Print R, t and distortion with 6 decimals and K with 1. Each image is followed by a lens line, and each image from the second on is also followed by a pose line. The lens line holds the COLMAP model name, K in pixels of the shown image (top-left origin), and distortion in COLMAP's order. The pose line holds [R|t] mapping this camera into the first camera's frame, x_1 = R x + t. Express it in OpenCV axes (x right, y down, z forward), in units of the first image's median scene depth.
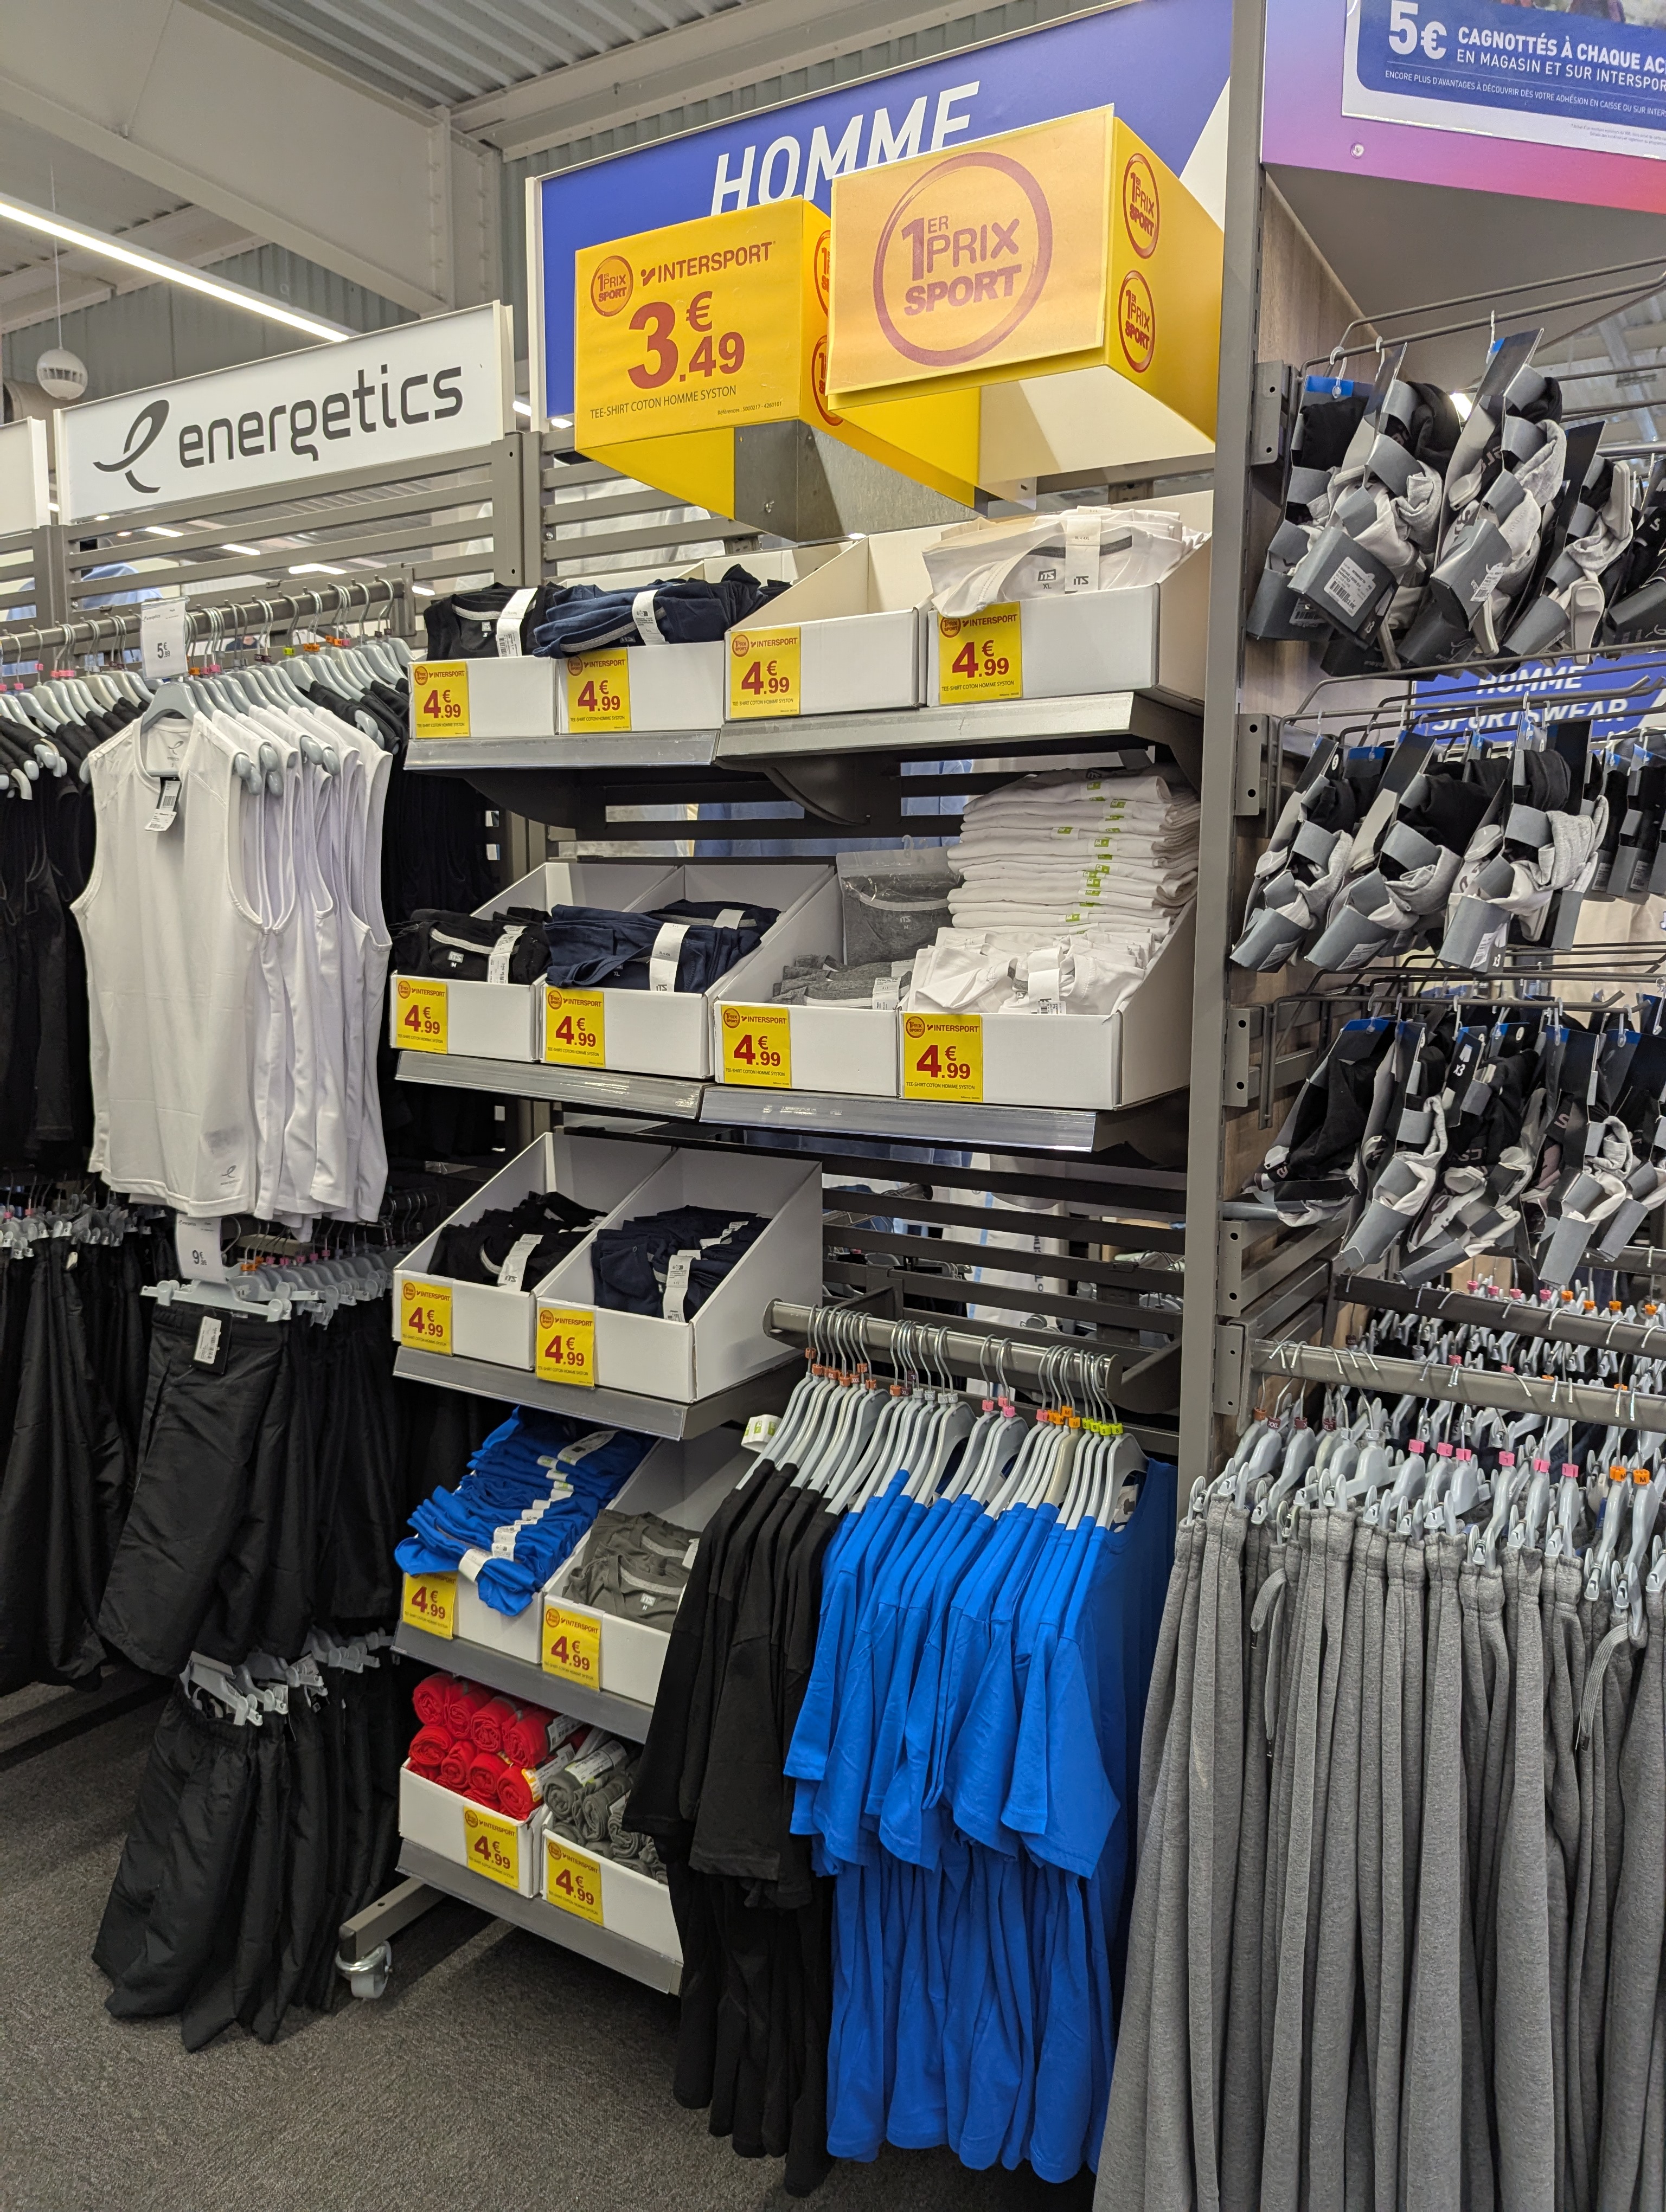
lens RADIAL K [[1573.9, 0, 833.0], [0, 1573.9, 1106.0], [0, 0, 1]] dist [0.059972, -0.057188]
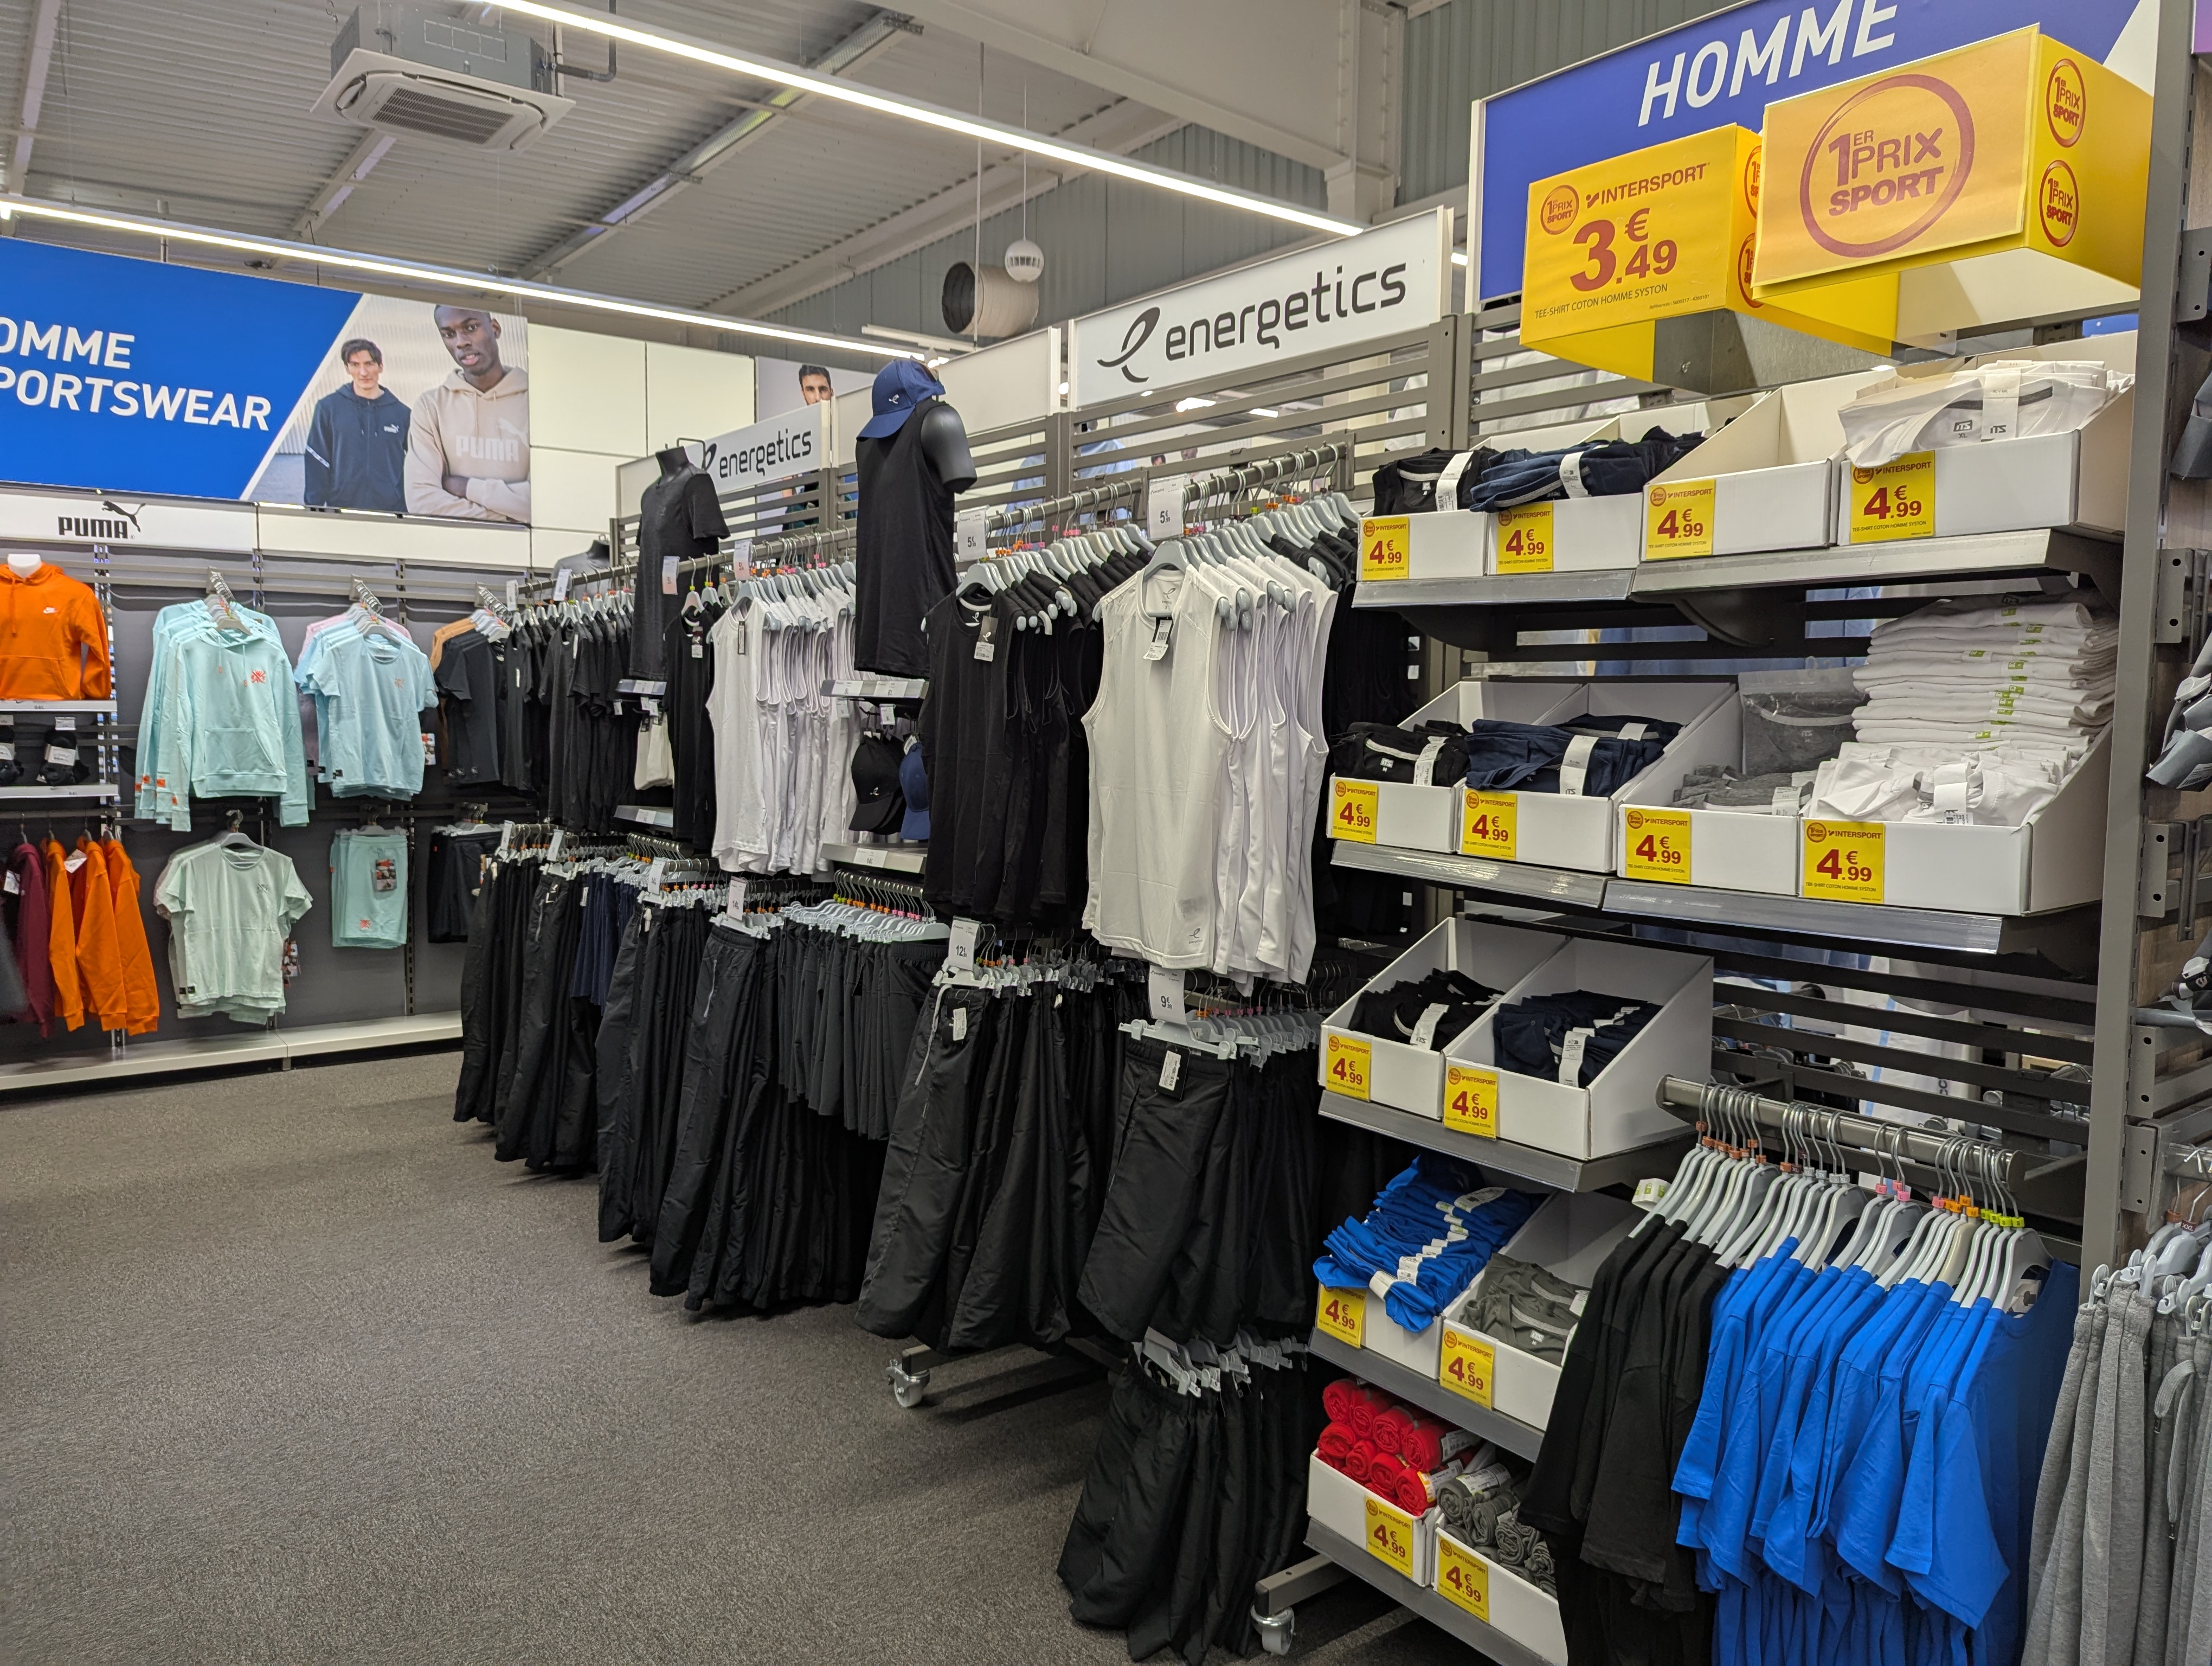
lens RADIAL K [[1573.9, 0, 1110.1], [0, 1573.9, 827.8], [0, 0, 1]] dist [0.059972, -0.057188]
pose [[0.936081, 0.031388, -0.350381, -0.017925], [-0.049516, 0.997852, -0.042896, 0.015963], [0.348282, 0.057504, 0.935624, -0.181748]]
